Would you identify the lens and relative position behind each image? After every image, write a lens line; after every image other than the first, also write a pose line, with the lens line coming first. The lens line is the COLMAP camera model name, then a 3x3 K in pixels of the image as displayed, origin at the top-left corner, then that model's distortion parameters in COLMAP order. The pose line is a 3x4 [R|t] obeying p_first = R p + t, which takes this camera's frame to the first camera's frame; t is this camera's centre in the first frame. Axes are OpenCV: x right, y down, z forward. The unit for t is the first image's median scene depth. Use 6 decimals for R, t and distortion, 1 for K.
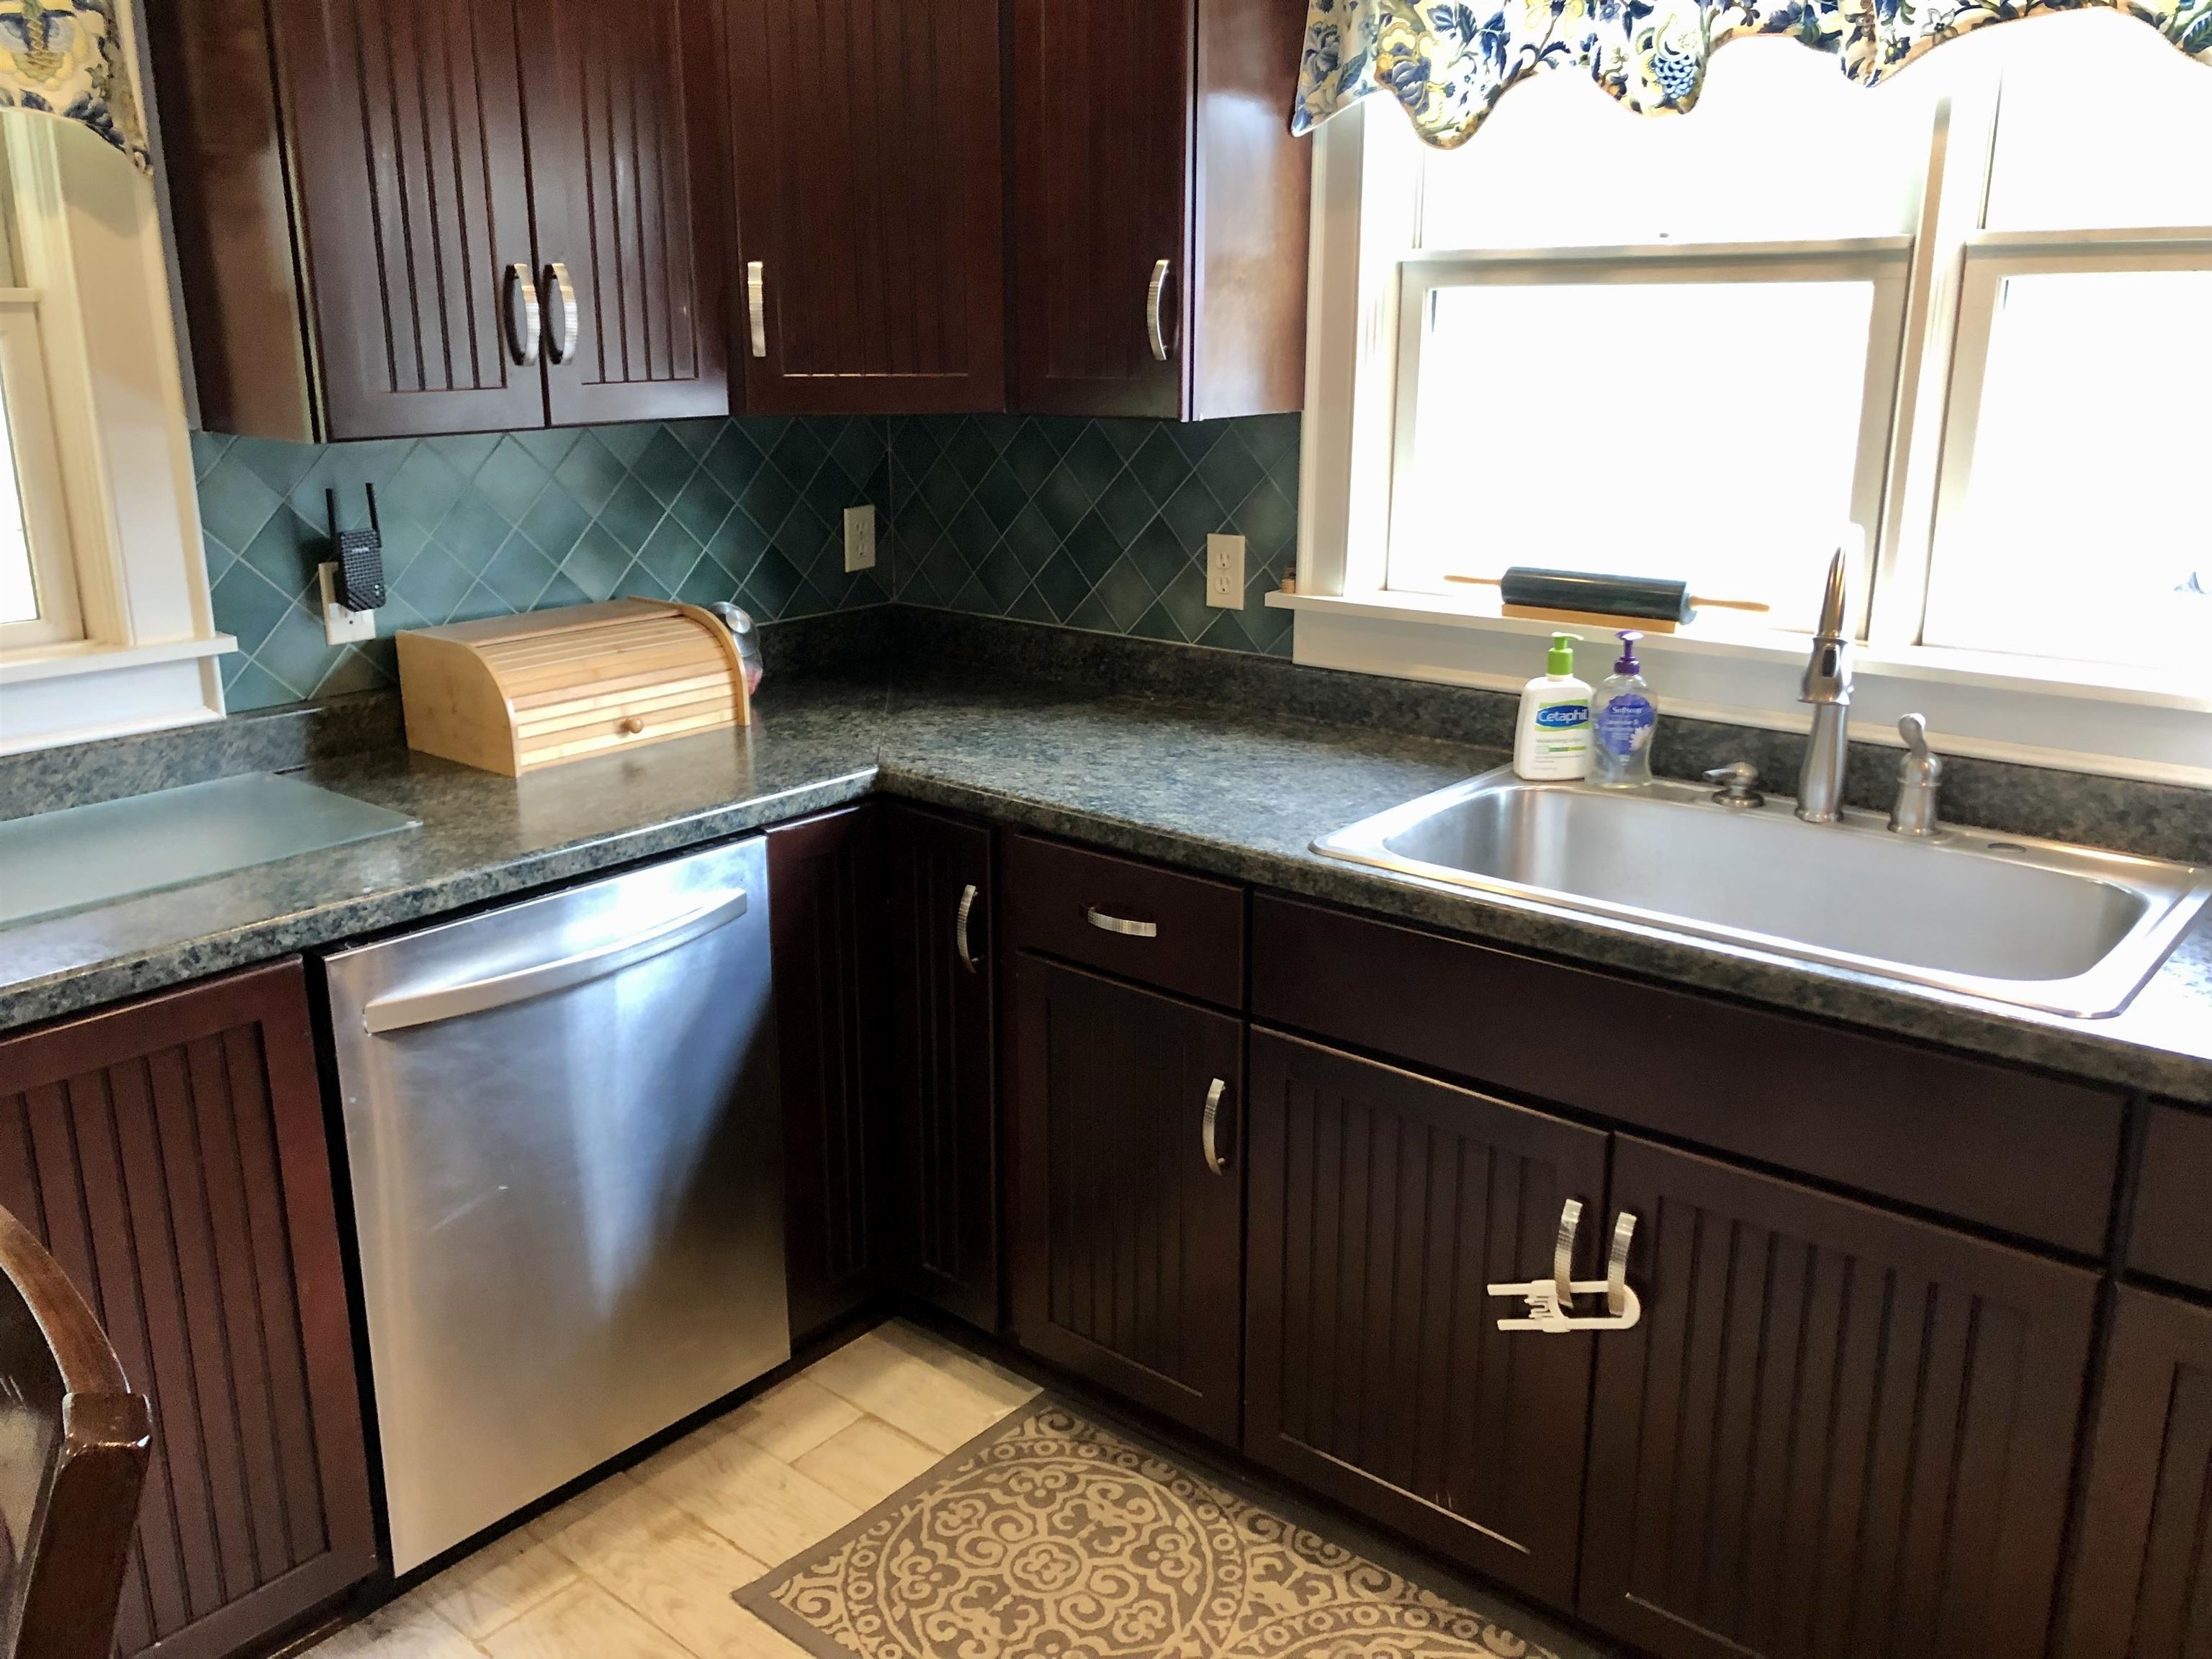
lens RADIAL K [[1826.6, 0, 1036.8], [0, 1826.6, 812.5], [0, 0, 1]] dist [0.034987, -0.014378]
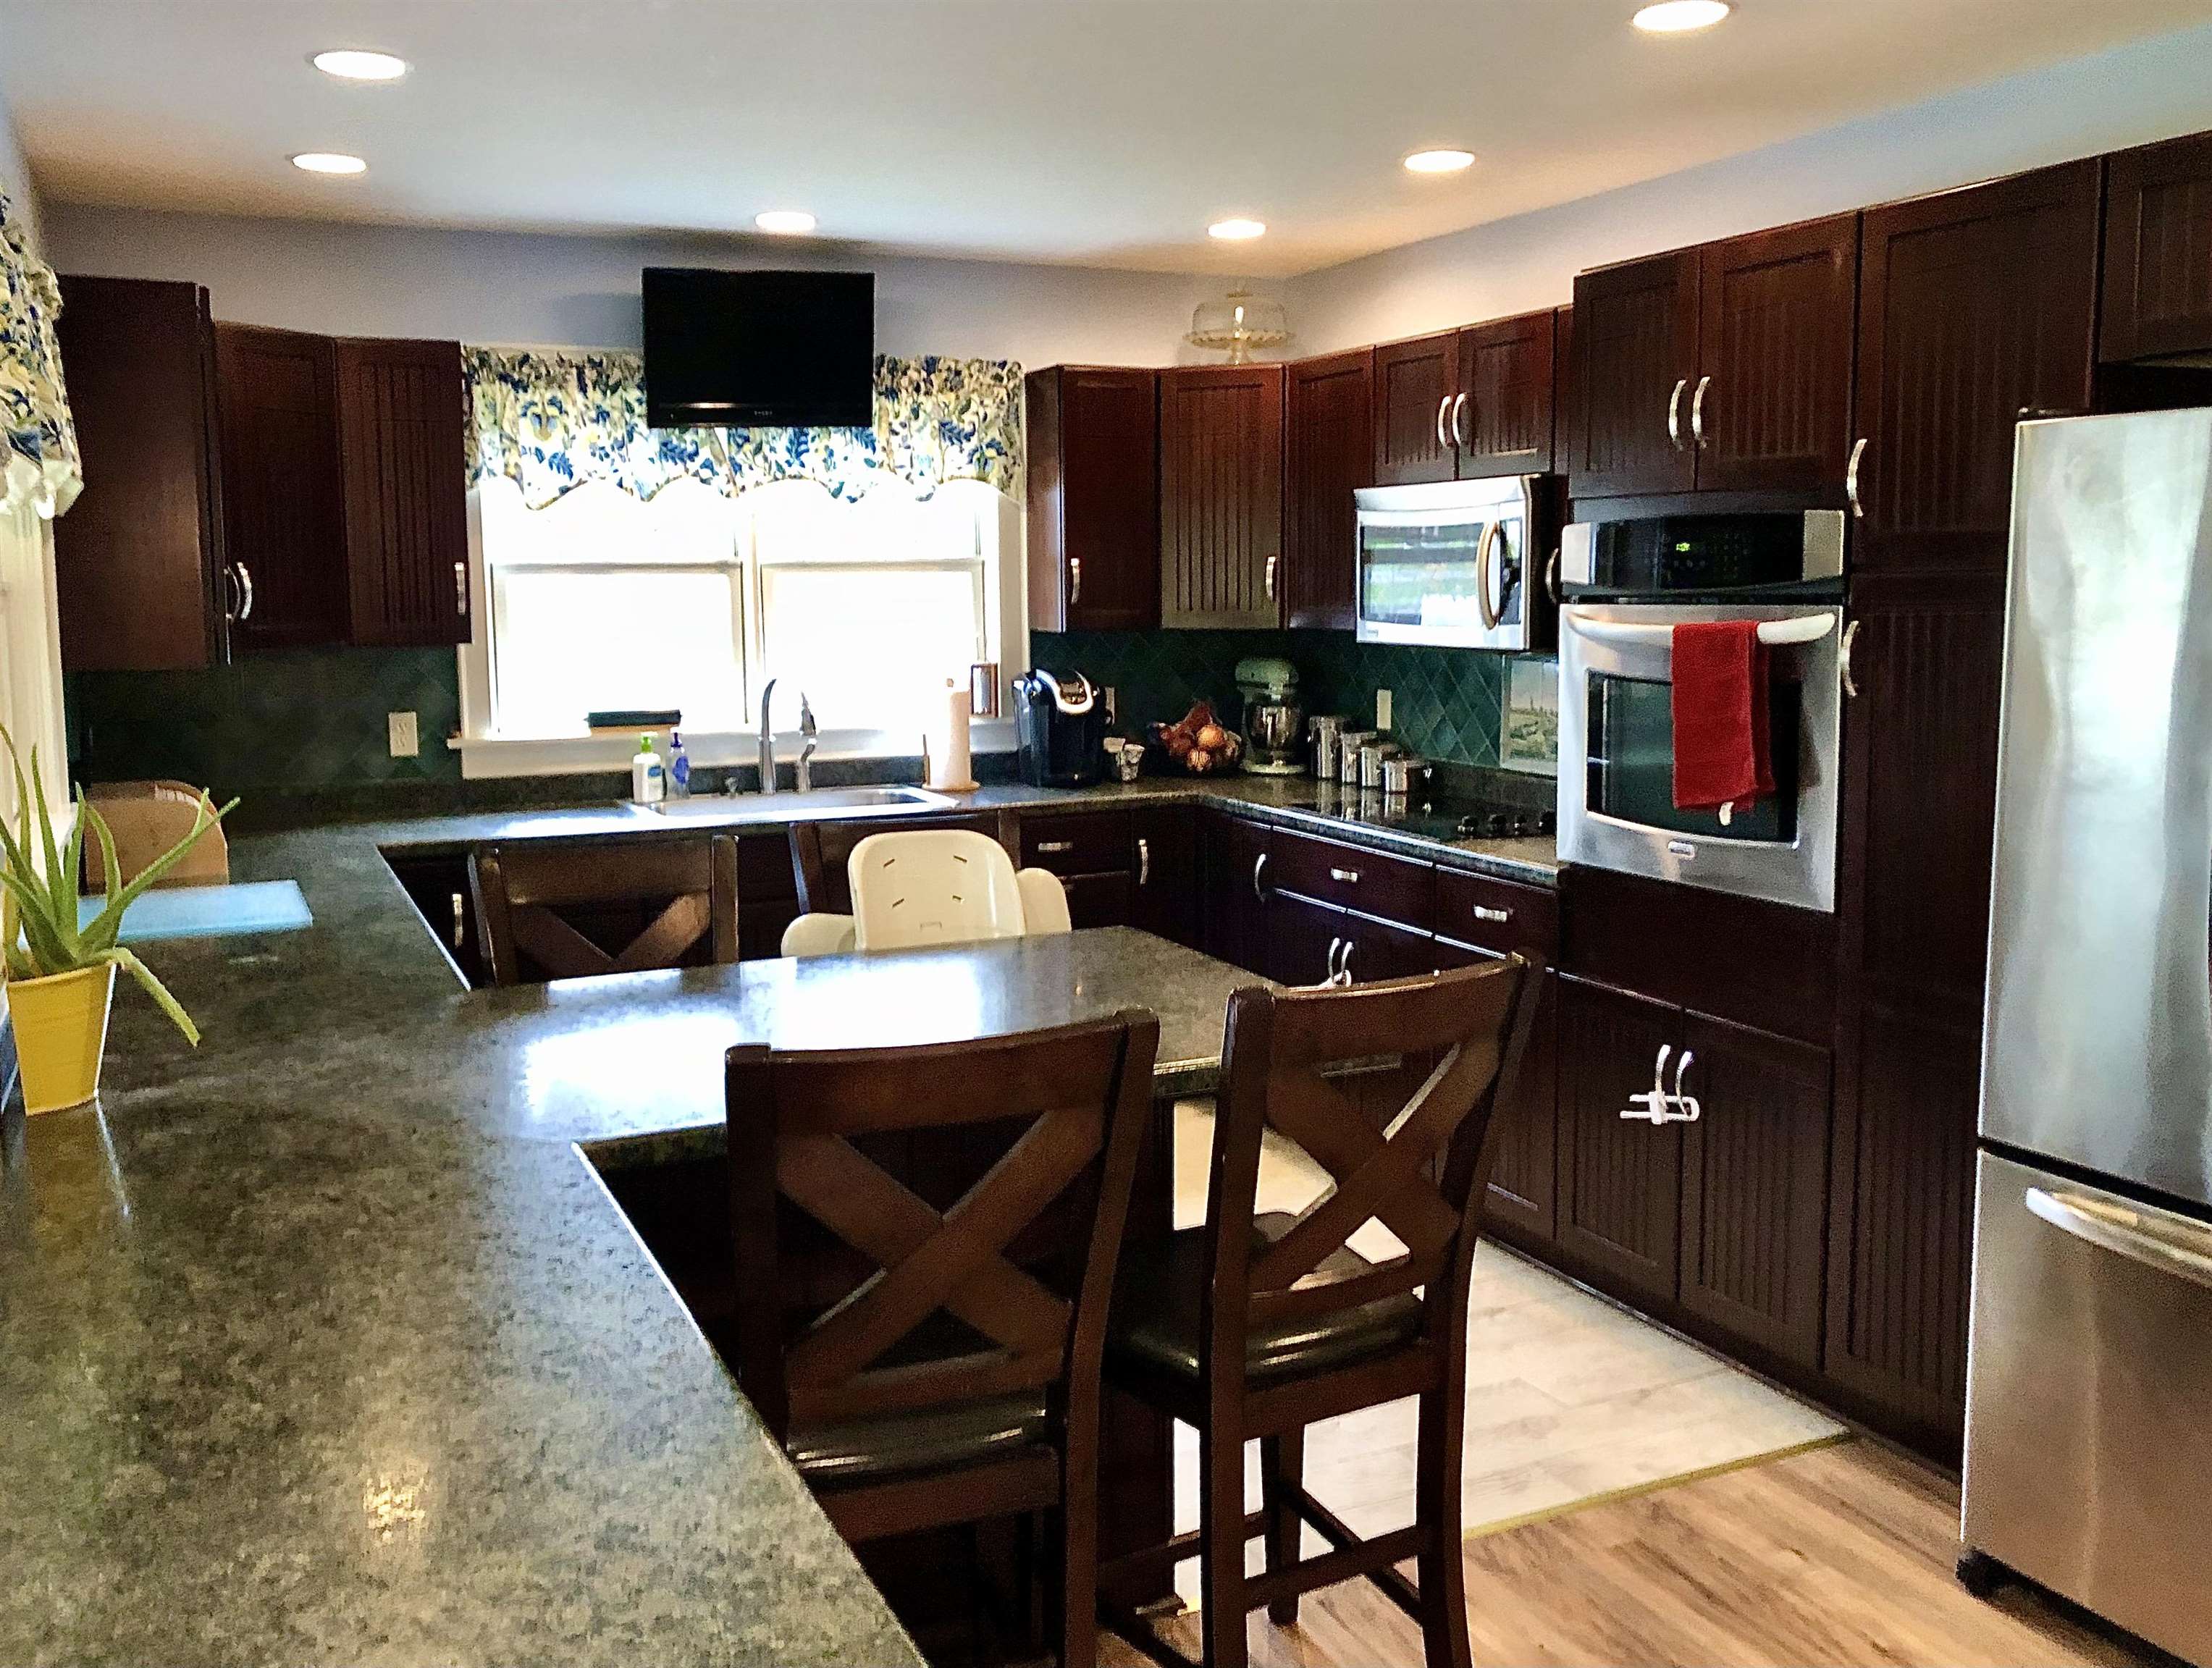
lens RADIAL K [[1959.5, 0, 1086.7], [0, 1959.5, 845.2], [0, 0, 1]] dist [0.070183, -0.068343]
pose [[0.430507, -0.123150, 0.894146, -1.725902], [0.245694, 0.969228, 0.015196, 0.133017], [-0.868503, 0.213145, 0.447517, -0.499089]]
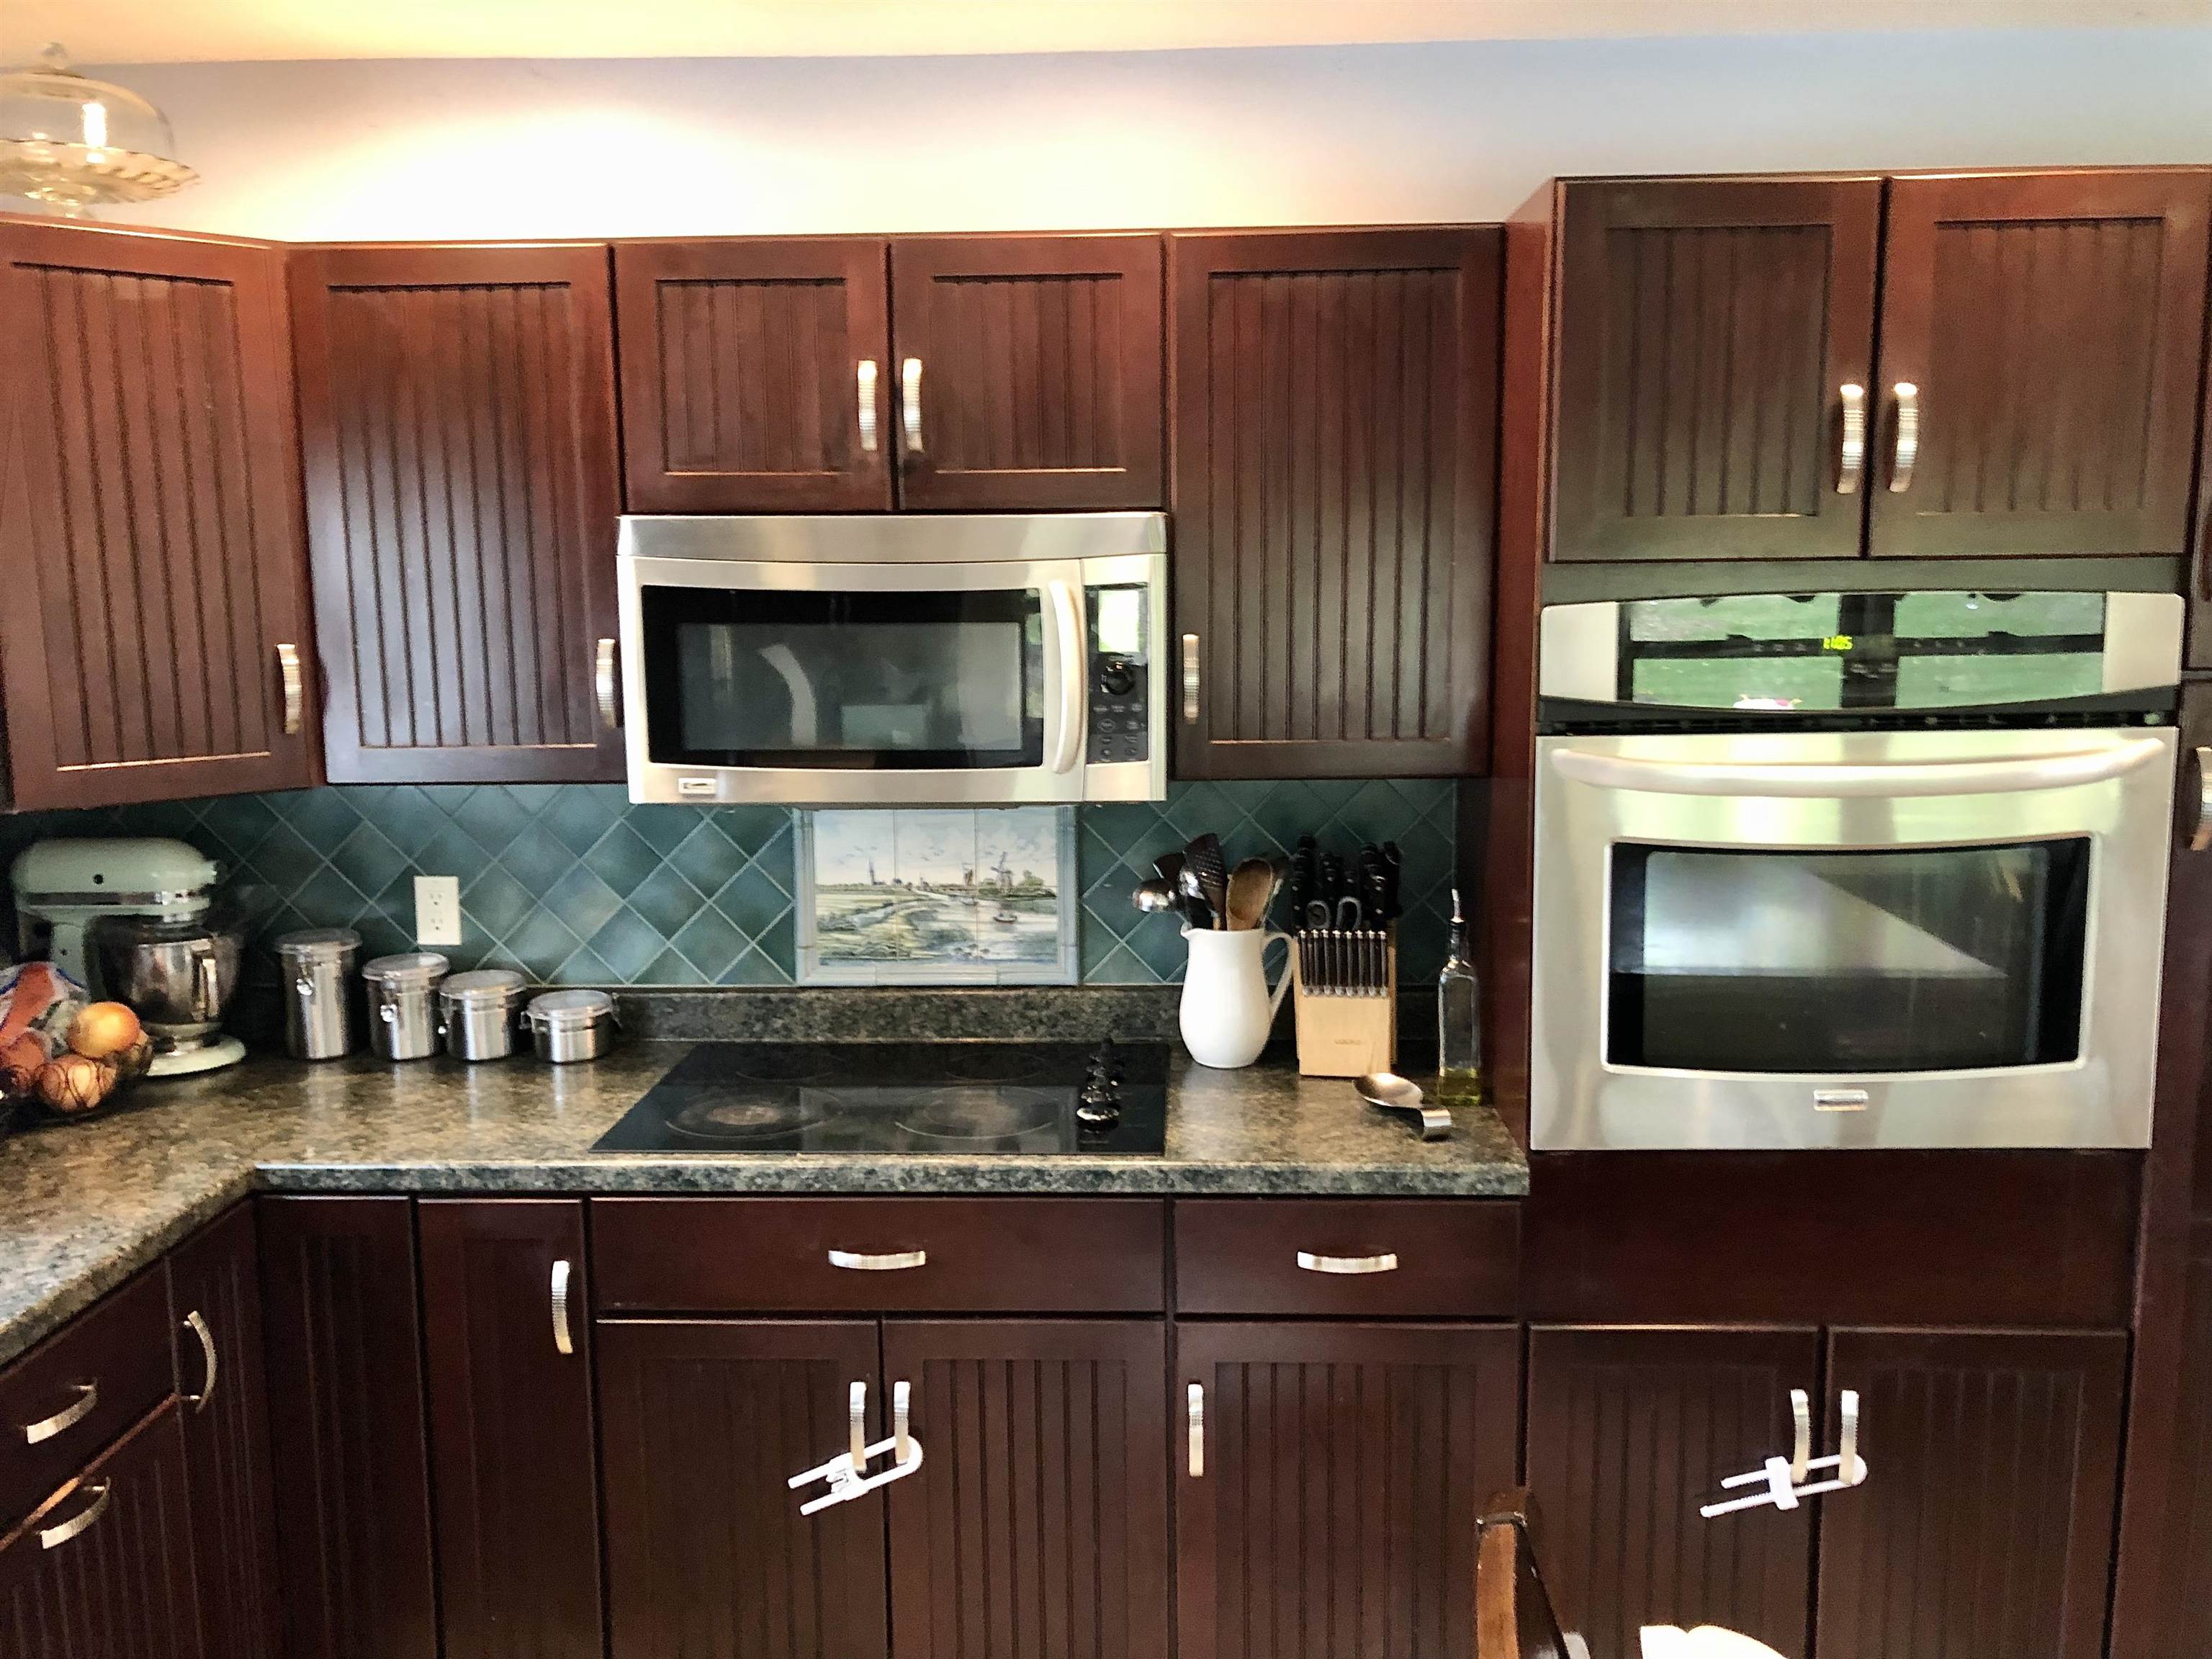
lens RADIAL K [[1826.6, 0, 1162.5], [0, 1826.6, 822.0], [0, 0, 1]] dist [0.034987, -0.014378]
pose [[-0.628197, -0.102892, 0.771221, -0.510425], [0.216863, 0.928782, 0.300558, -0.268404], [-0.747221, 0.356059, -0.561144, 0.666435]]
